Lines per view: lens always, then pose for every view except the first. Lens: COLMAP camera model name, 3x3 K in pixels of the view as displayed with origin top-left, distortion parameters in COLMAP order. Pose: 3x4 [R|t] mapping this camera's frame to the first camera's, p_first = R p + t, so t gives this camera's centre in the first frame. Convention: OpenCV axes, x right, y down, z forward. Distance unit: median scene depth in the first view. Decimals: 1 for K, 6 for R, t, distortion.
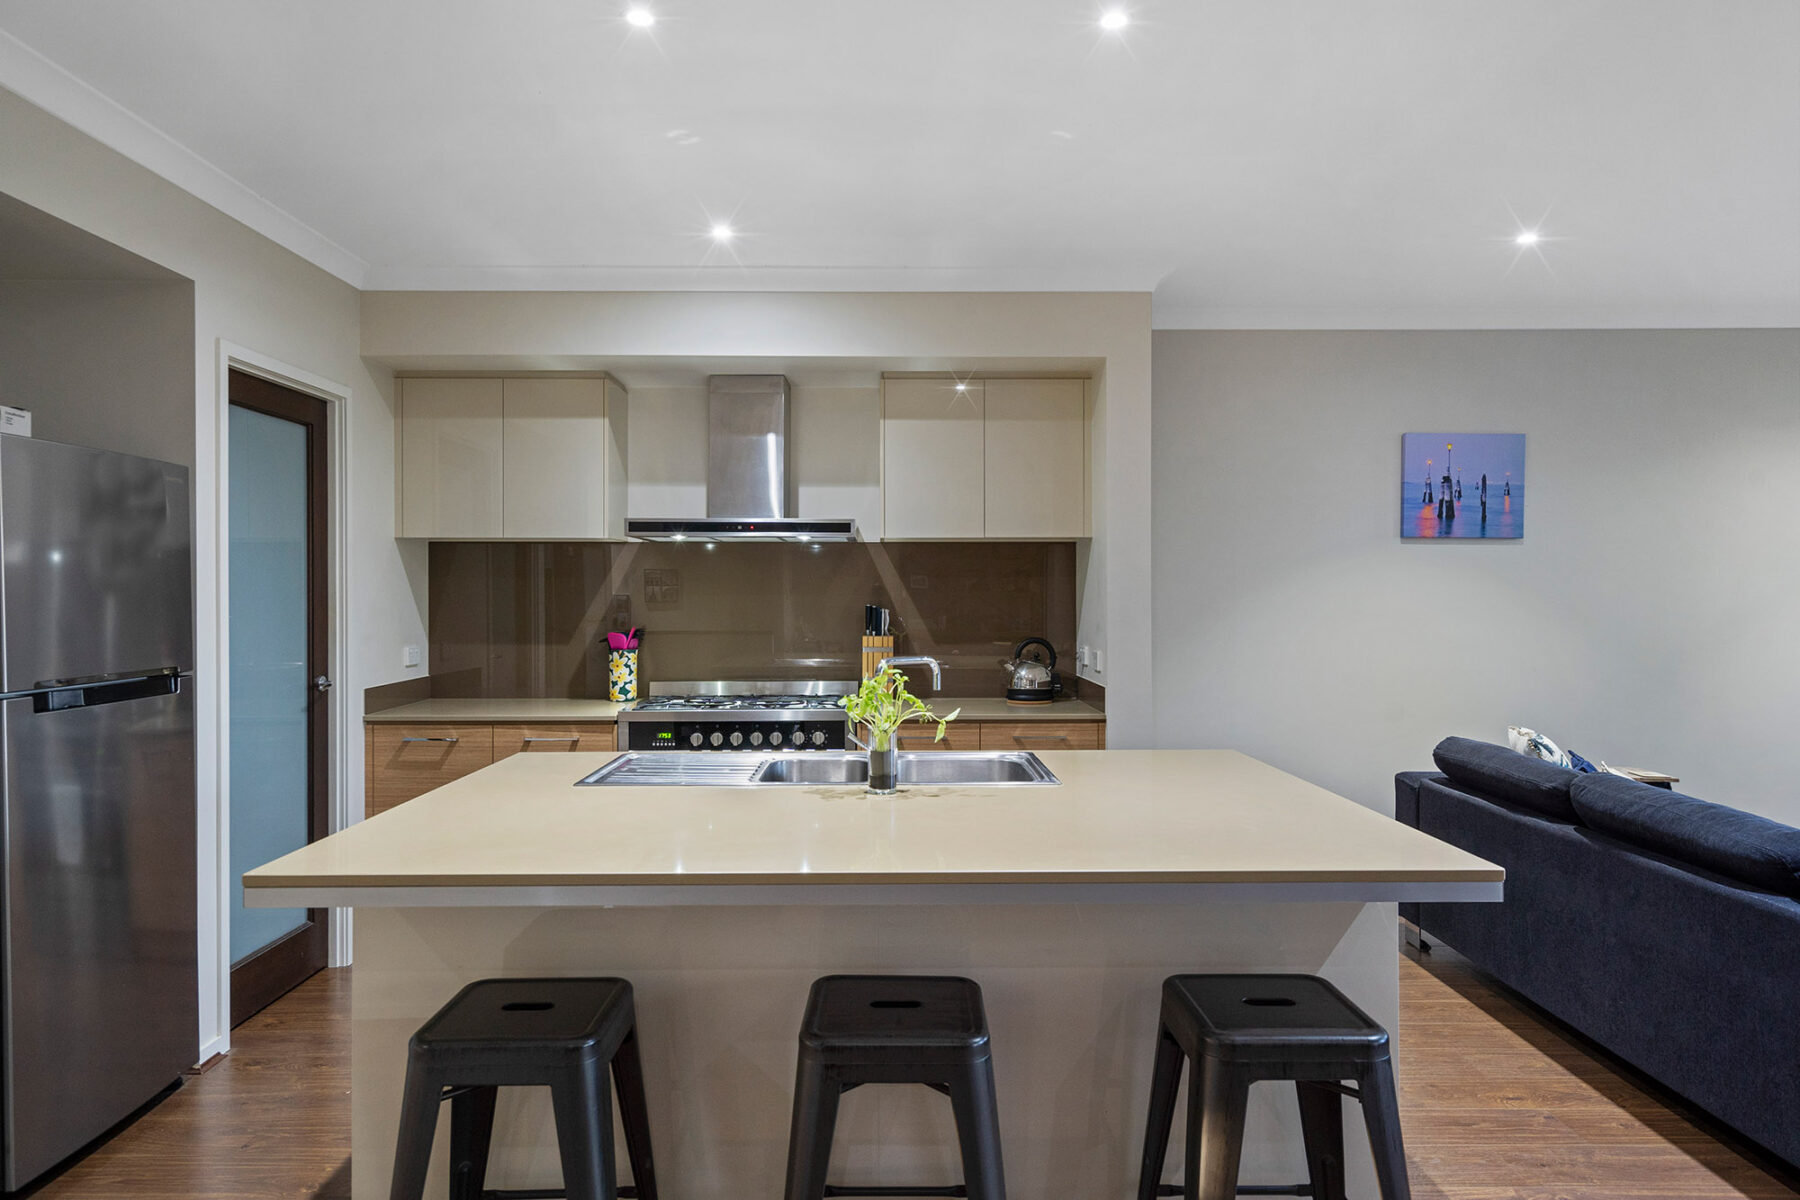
lens RADIAL K [[1117.0, 0, 891.2], [0, 1117.0, 591.5], [0, 0, 1]] dist [0.007567, 0.004032]
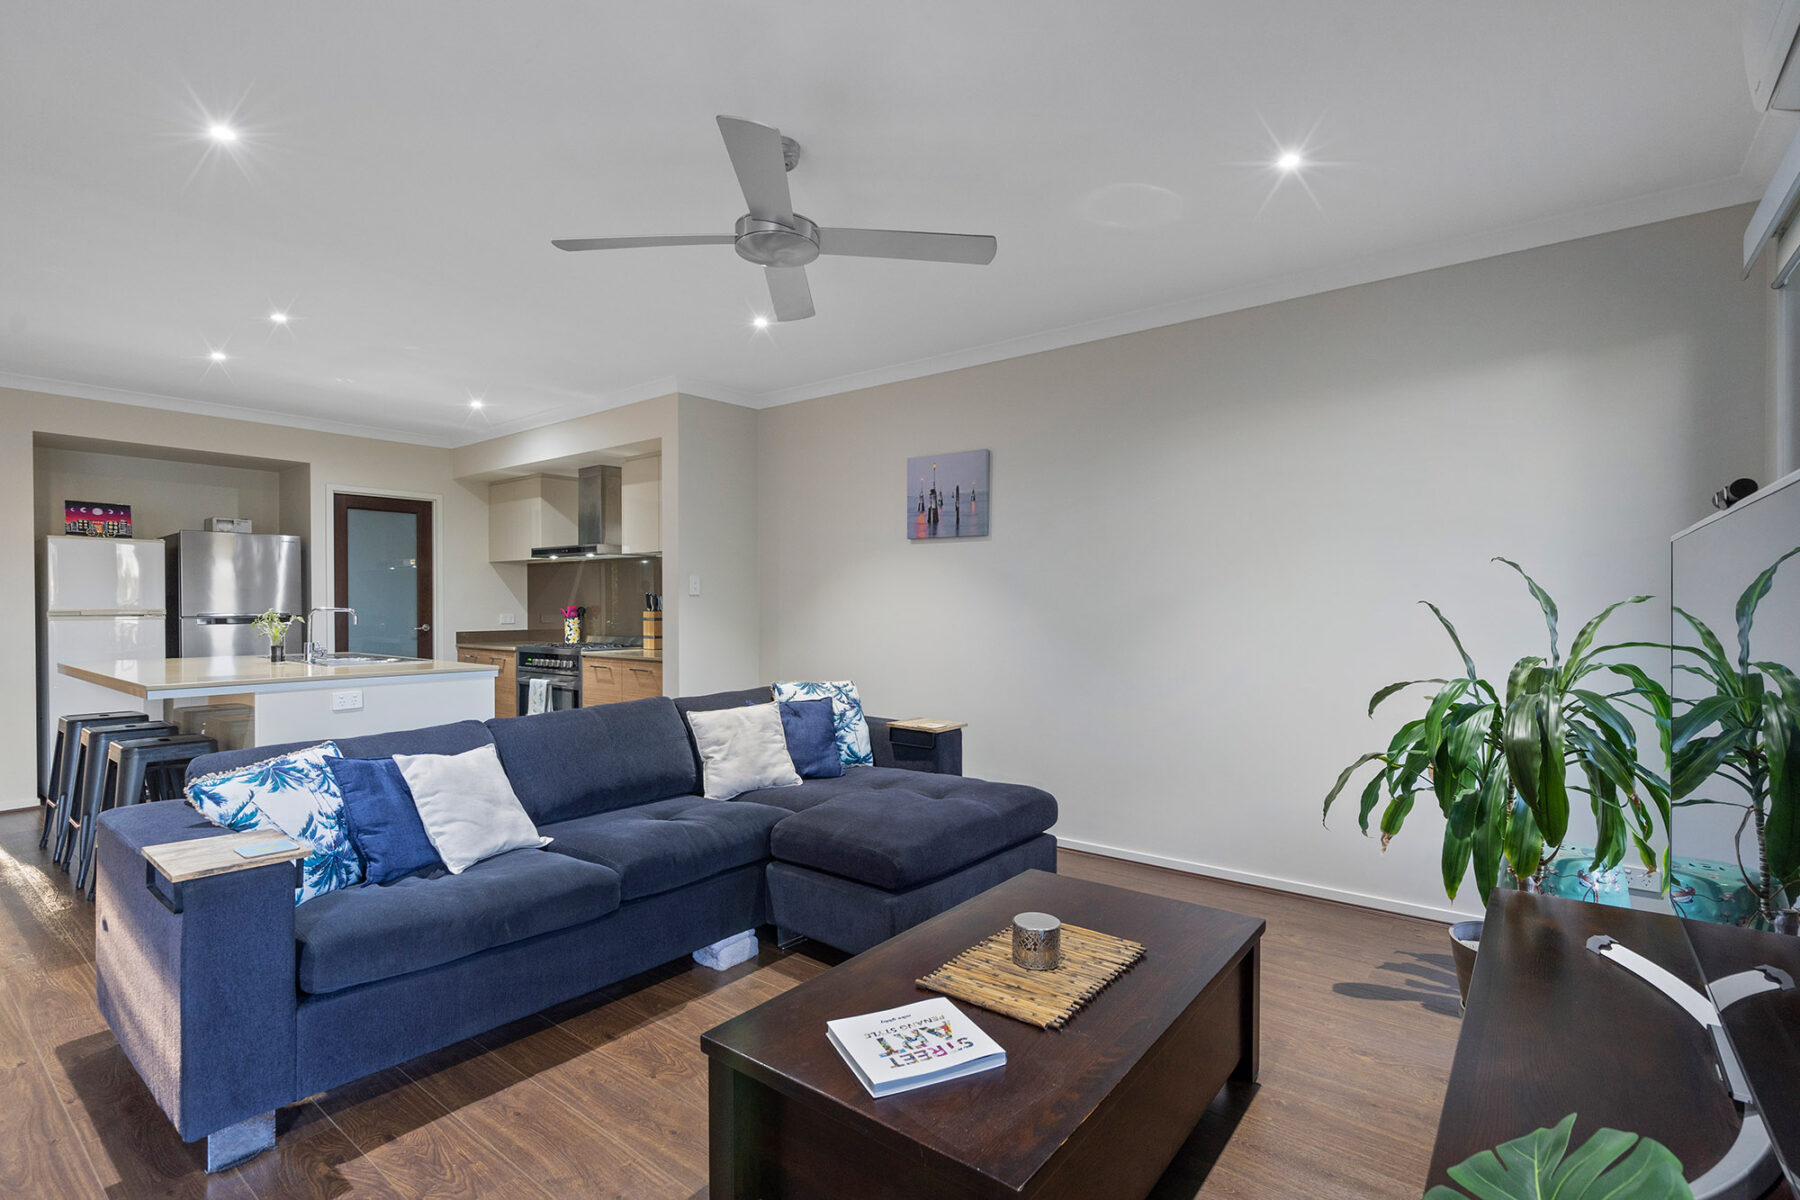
lens RADIAL K [[836.8, 0, 898.3], [0, 836.8, 610.0], [0, 0, 1]] dist [-0.002647, 0.001140]
pose [[0.778737, 0.005312, -0.627327, 1.248300], [0.000350, 0.999960, 0.008901, 0.029978], [0.627350, -0.007151, 0.778705, 0.276229]]
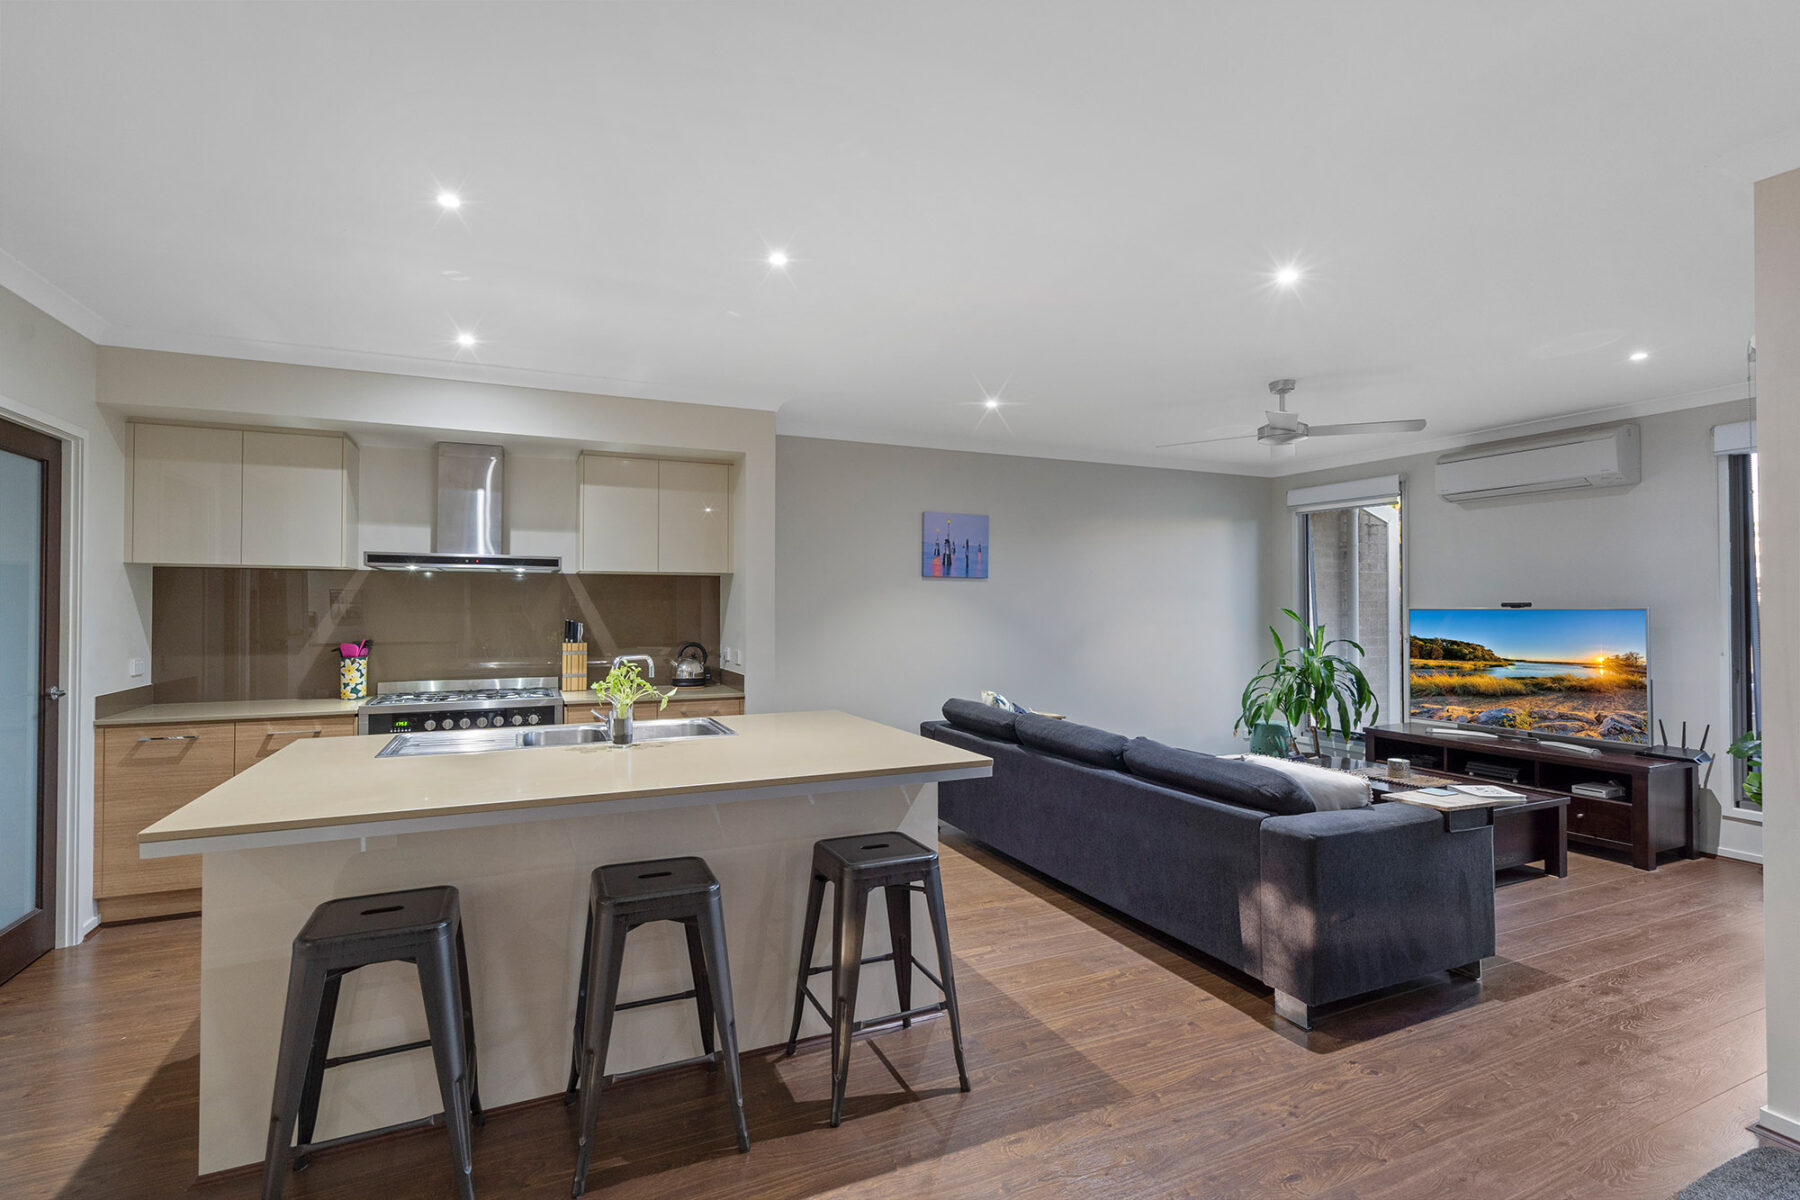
lens RADIAL K [[836.8, 0, 896.8], [0, 836.8, 597.4], [0, 0, 1]] dist [-0.002647, 0.001140]
pose [[0.914160, 0.006104, 0.405307, -0.076342], [-0.000475, 0.999902, -0.013988, -0.001395], [-0.405353, 0.012595, 0.914073, -0.098792]]
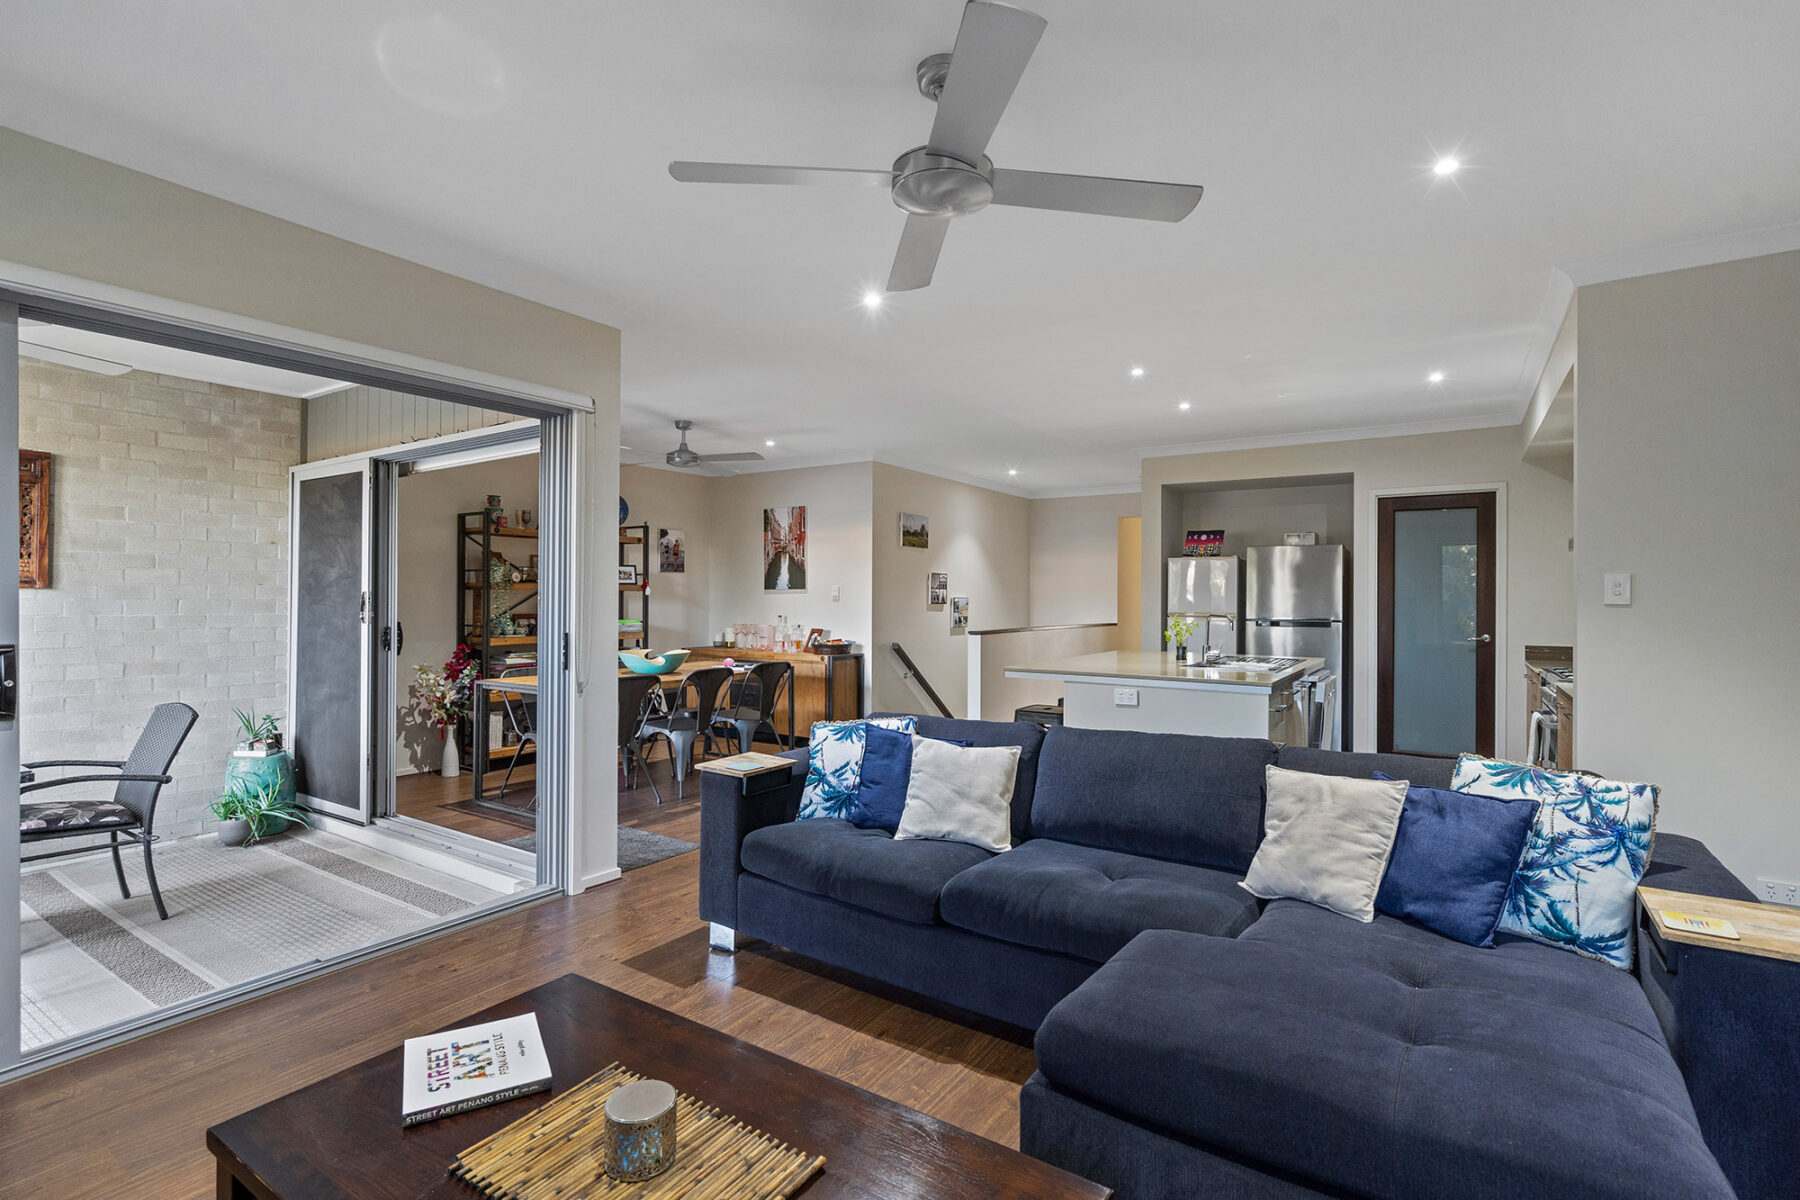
lens RADIAL K [[836.8, 0, 897.6], [0, 836.8, 593.6], [0, 0, 1]] dist [-0.002647, 0.001140]
pose [[-0.557208, -0.008029, -0.830334, 1.228226], [-0.004889, 0.999968, -0.006388, 0.016989], [0.830359, 0.000500, -0.557229, 0.929115]]
